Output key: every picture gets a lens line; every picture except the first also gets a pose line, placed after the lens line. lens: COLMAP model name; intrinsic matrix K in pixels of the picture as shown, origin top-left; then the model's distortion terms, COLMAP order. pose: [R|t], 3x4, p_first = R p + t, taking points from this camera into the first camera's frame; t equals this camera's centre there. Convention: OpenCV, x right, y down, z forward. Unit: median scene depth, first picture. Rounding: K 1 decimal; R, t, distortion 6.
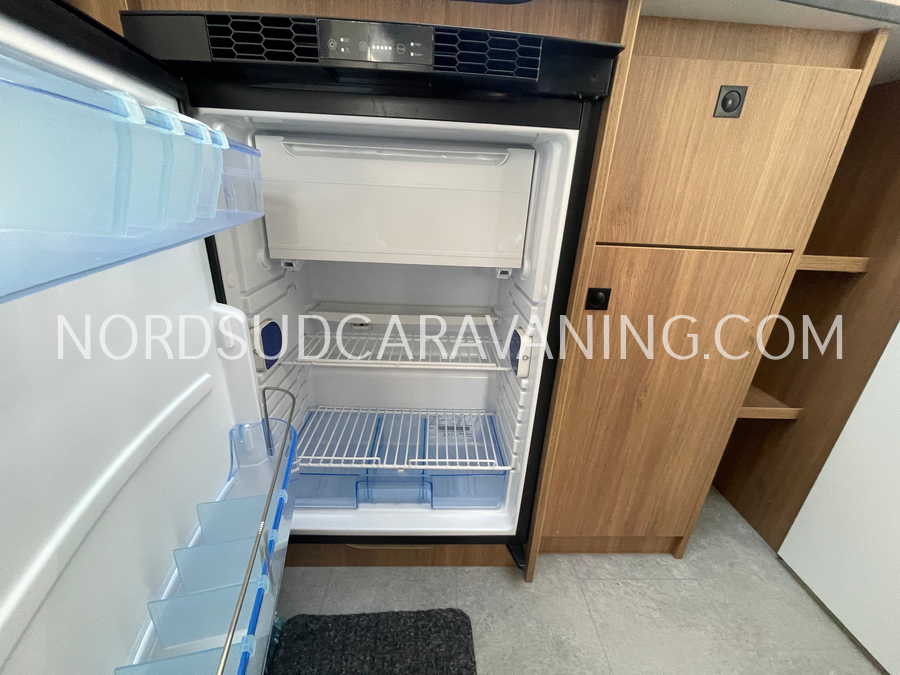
lens RADIAL K [[363.5, 0, 448.9], [0, 363.5, 335.3], [0, 0, 1]] dist [-0.004237, -0.000382]
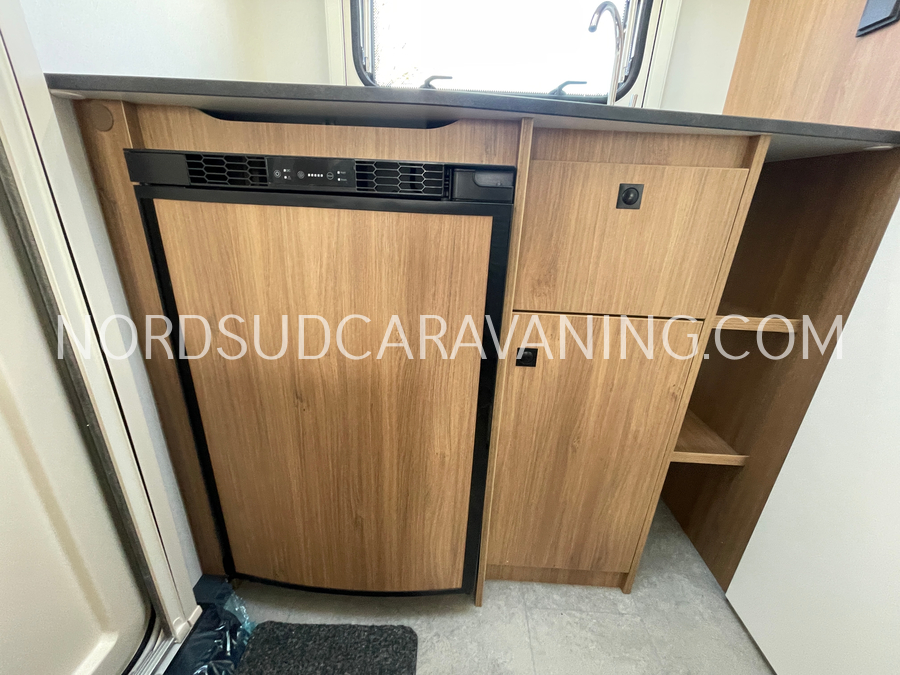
lens RADIAL K [[363.5, 0, 448.5], [0, 363.5, 335.0], [0, 0, 1]] dist [-0.004237, -0.000382]
pose [[0.997513, 0.022237, -0.066881, 0.212663], [-0.023902, 0.999422, -0.024188, -0.120089], [0.066304, 0.025727, 0.997468, -0.128477]]
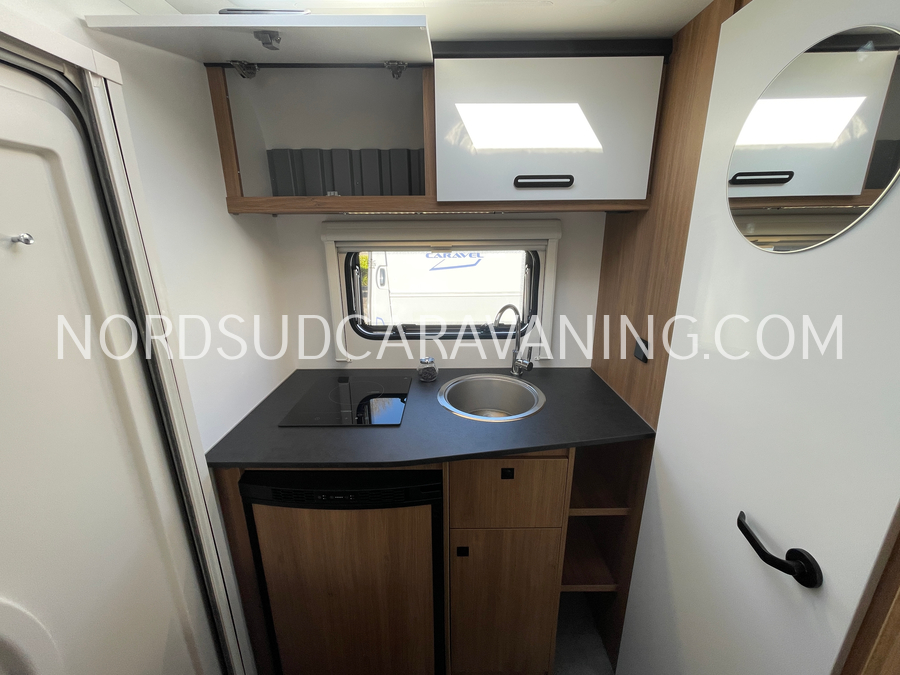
lens RADIAL K [[363.5, 0, 449.9], [0, 363.5, 333.0], [0, 0, 1]] dist [-0.004237, -0.000382]
pose [[0.998399, -0.038943, -0.041020, 0.407936], [0.034626, 0.994269, -0.101145, -0.920759], [0.044724, 0.099563, 0.994026, -0.888775]]
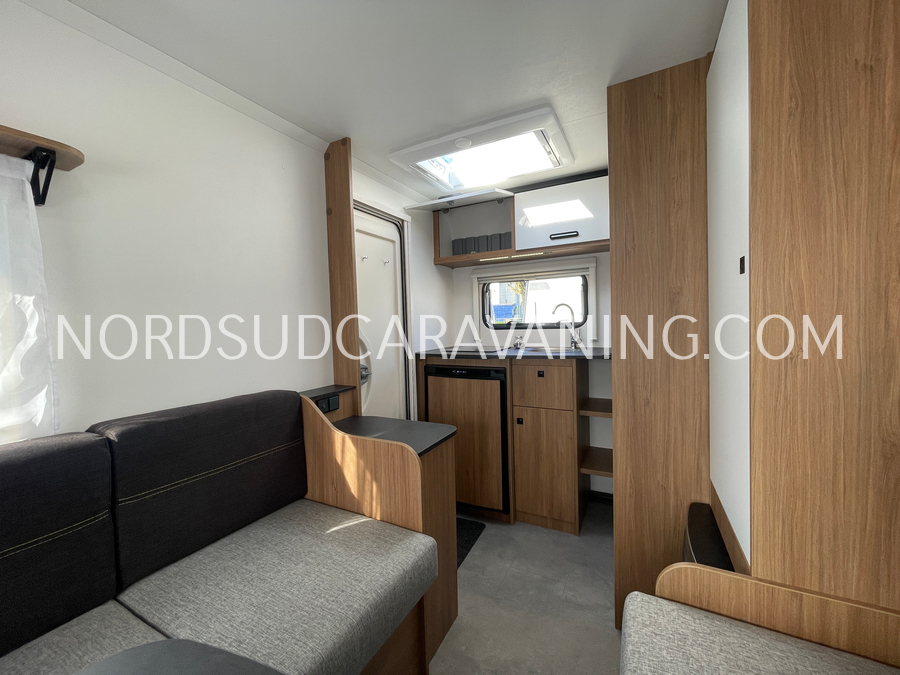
lens RADIAL K [[363.5, 0, 446.9], [0, 363.5, 332.5], [0, 0, 1]] dist [-0.004237, -0.000382]
pose [[0.863183, -0.051662, -0.502241, 1.437864], [-0.125332, 0.941690, -0.312268, 0.252177], [0.489088, 0.332491, 0.806377, -2.234497]]
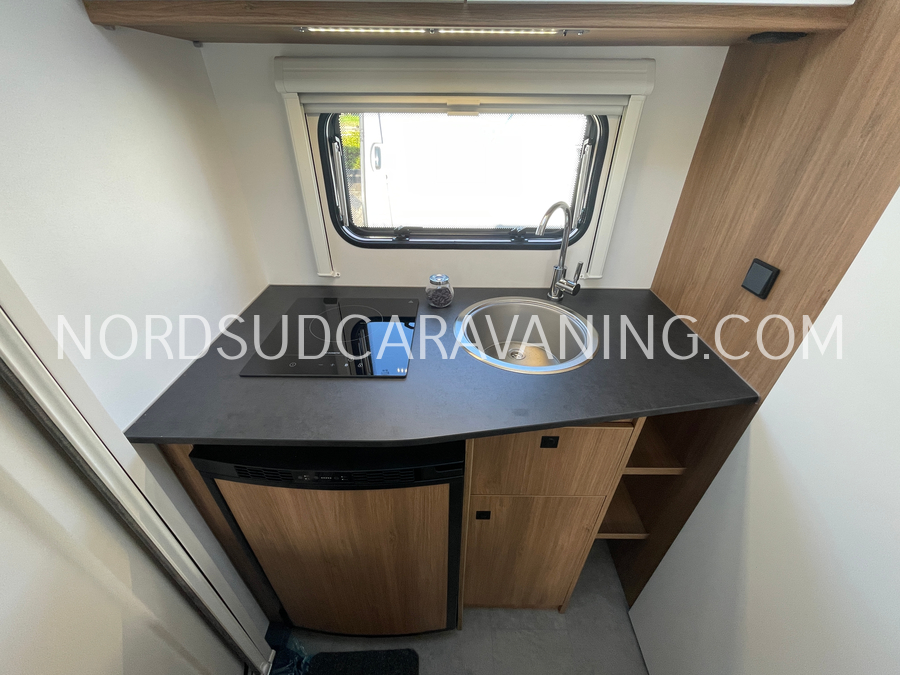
lens RADIAL K [[363.5, 0, 448.5], [0, 363.5, 333.8], [0, 0, 1]] dist [-0.004237, -0.000382]
pose [[0.998545, -0.007320, -0.053429, 0.306292], [0.017380, 0.981563, 0.190350, -1.045336], [0.051050, -0.191001, 0.980261, -0.373432]]
